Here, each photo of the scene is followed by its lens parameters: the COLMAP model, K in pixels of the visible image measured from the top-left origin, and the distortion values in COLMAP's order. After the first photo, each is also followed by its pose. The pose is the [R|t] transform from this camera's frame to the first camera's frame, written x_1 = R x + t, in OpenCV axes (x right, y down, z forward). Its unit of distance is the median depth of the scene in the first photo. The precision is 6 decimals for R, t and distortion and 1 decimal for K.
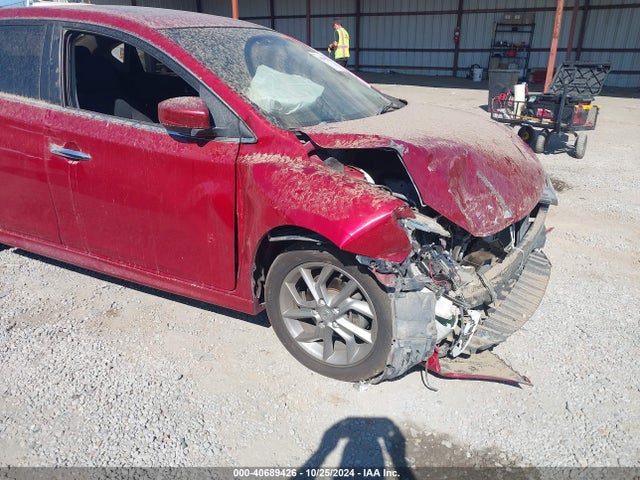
lens RADIAL K [[524.6, 0, 314.4], [0, 524.6, 236.5], [0, 0, 1]] dist [0.056497, -0.053686]
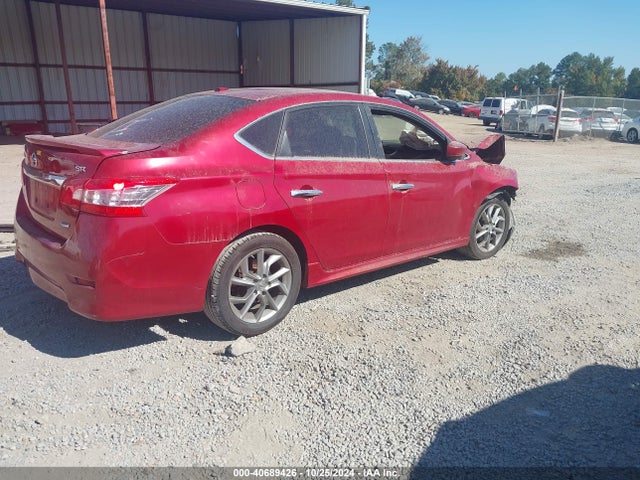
lens RADIAL K [[524.6, 0, 319.4], [0, 524.6, 240.4], [0, 0, 1]] dist [0.056497, -0.053686]
pose [[0.345197, -0.255465, 0.903093, -2.086681], [0.319137, 0.936853, 0.143029, -0.324527], [-0.882604, 0.238838, 0.404927, 0.658818]]
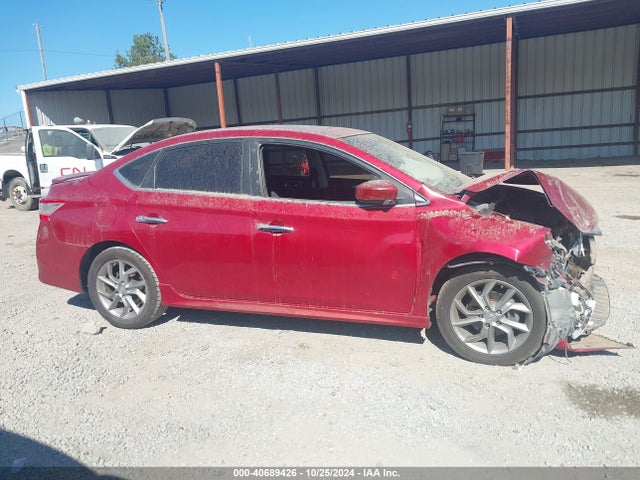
lens RADIAL K [[524.6, 0, 323.8], [0, 524.6, 238.9], [0, 0, 1]] dist [0.056497, -0.053686]
pose [[0.987994, -0.097093, 0.120168, -0.527664], [0.115830, 0.980247, -0.160307, 0.107749], [-0.102229, 0.172302, 0.979725, -0.363246]]
